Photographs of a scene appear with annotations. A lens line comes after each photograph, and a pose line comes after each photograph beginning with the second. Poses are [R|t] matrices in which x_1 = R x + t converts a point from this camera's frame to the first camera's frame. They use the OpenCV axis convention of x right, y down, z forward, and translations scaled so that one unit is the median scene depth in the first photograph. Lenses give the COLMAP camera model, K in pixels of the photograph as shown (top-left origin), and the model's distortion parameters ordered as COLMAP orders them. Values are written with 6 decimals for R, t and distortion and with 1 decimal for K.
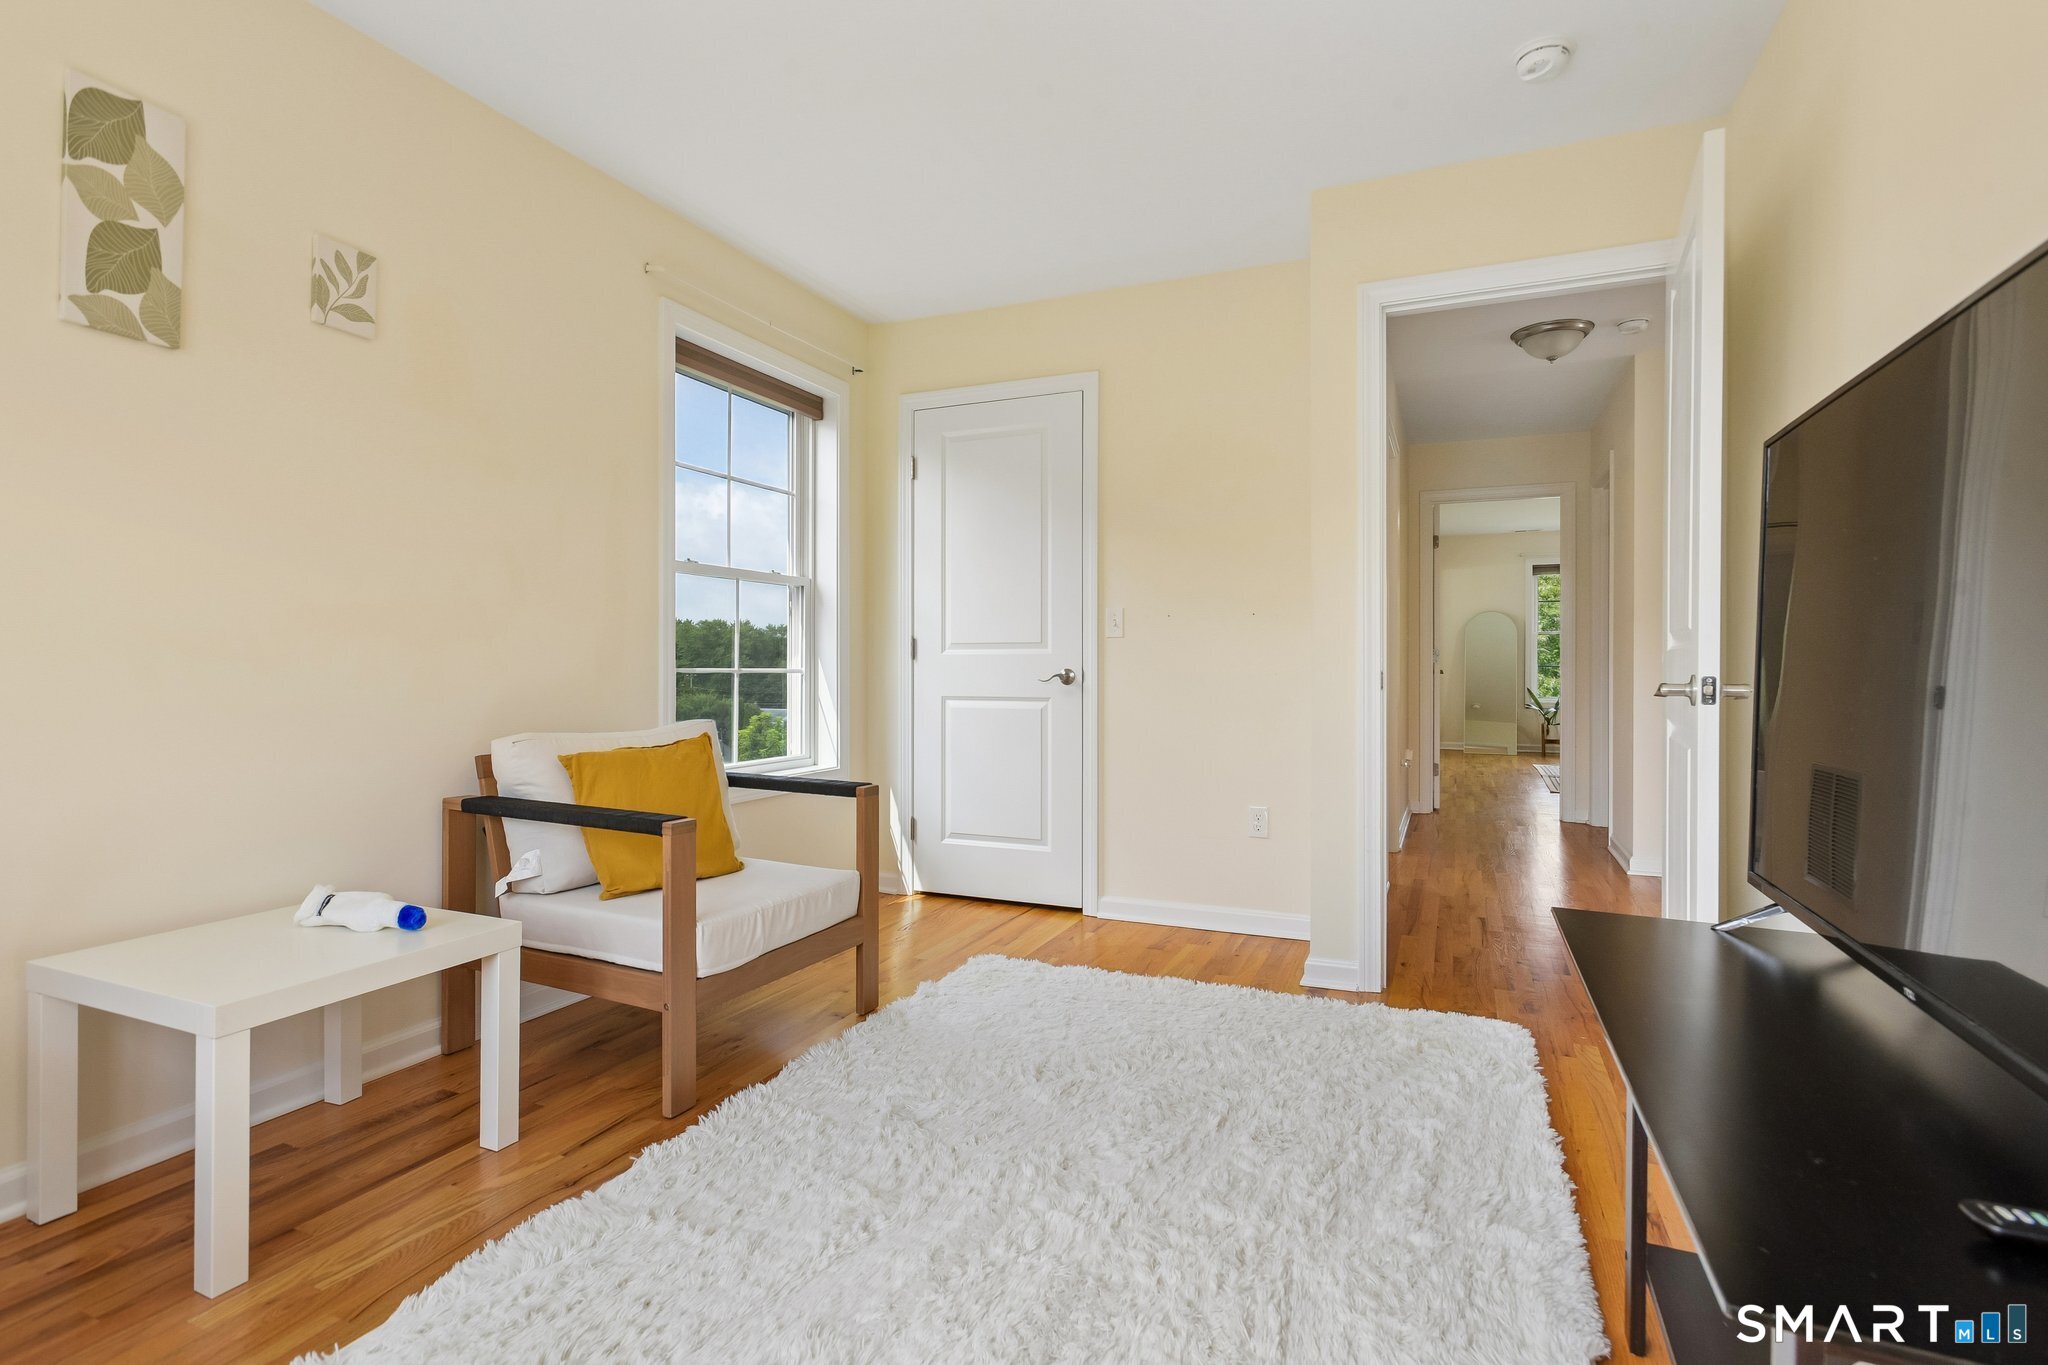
lens RADIAL K [[980.9, 0, 1021.7], [0, 980.9, 679.7], [0, 0, 1]] dist [-0.003839, 0.001437]
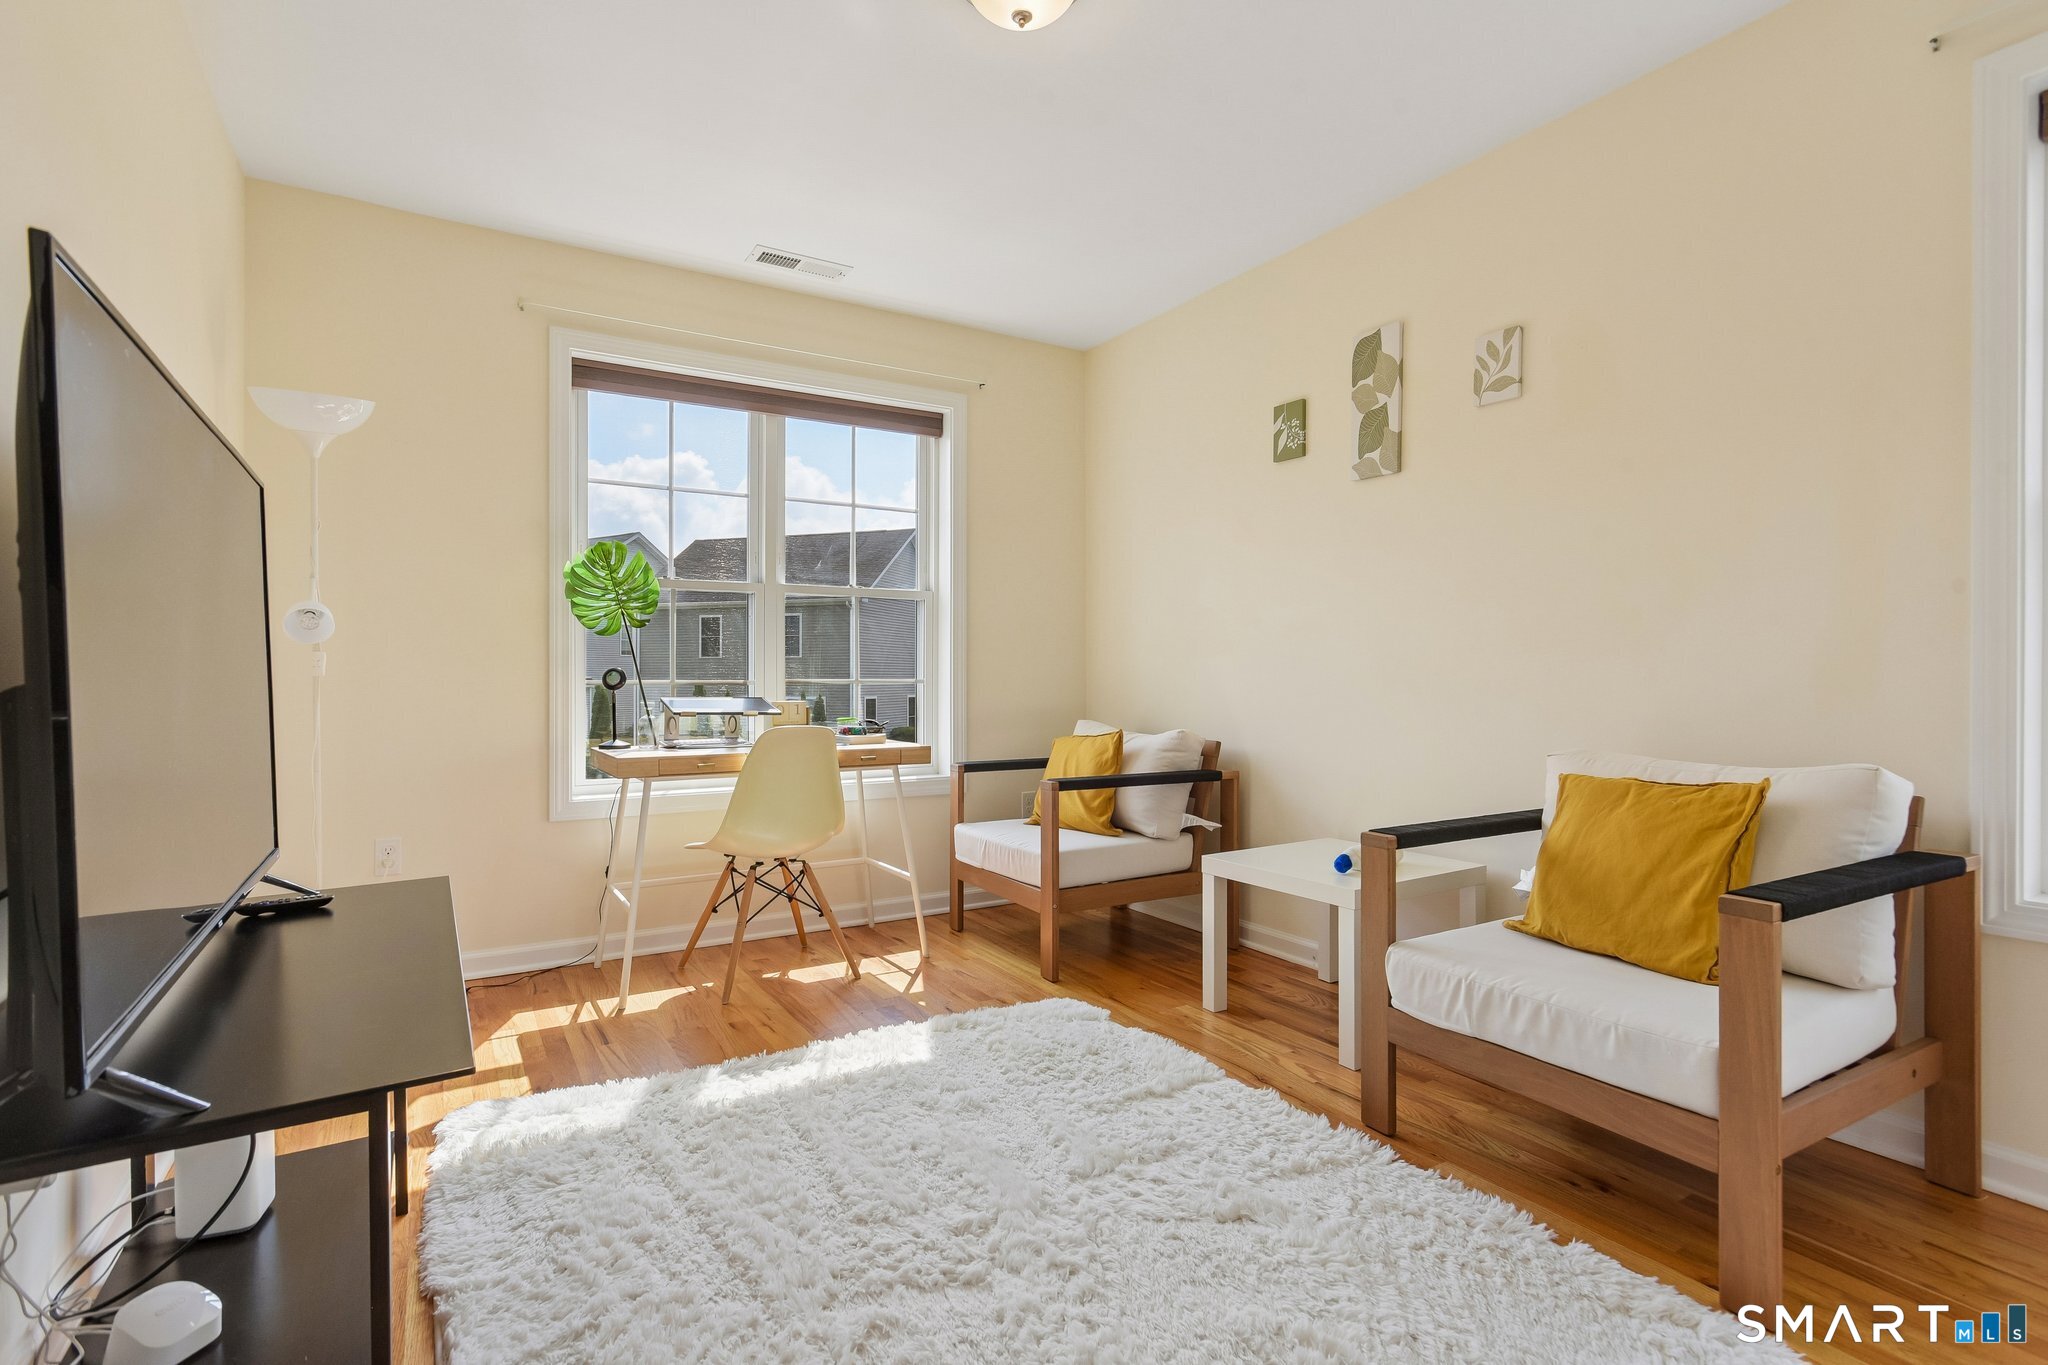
lens RADIAL K [[980.9, 0, 1023.5], [0, 980.9, 680.9], [0, 0, 1]] dist [-0.003839, 0.001437]
pose [[-0.566968, -0.001890, -0.823737, 0.752578], [-0.012807, 0.999897, 0.006520, -0.013287], [0.823640, 0.014247, -0.566934, 1.422783]]
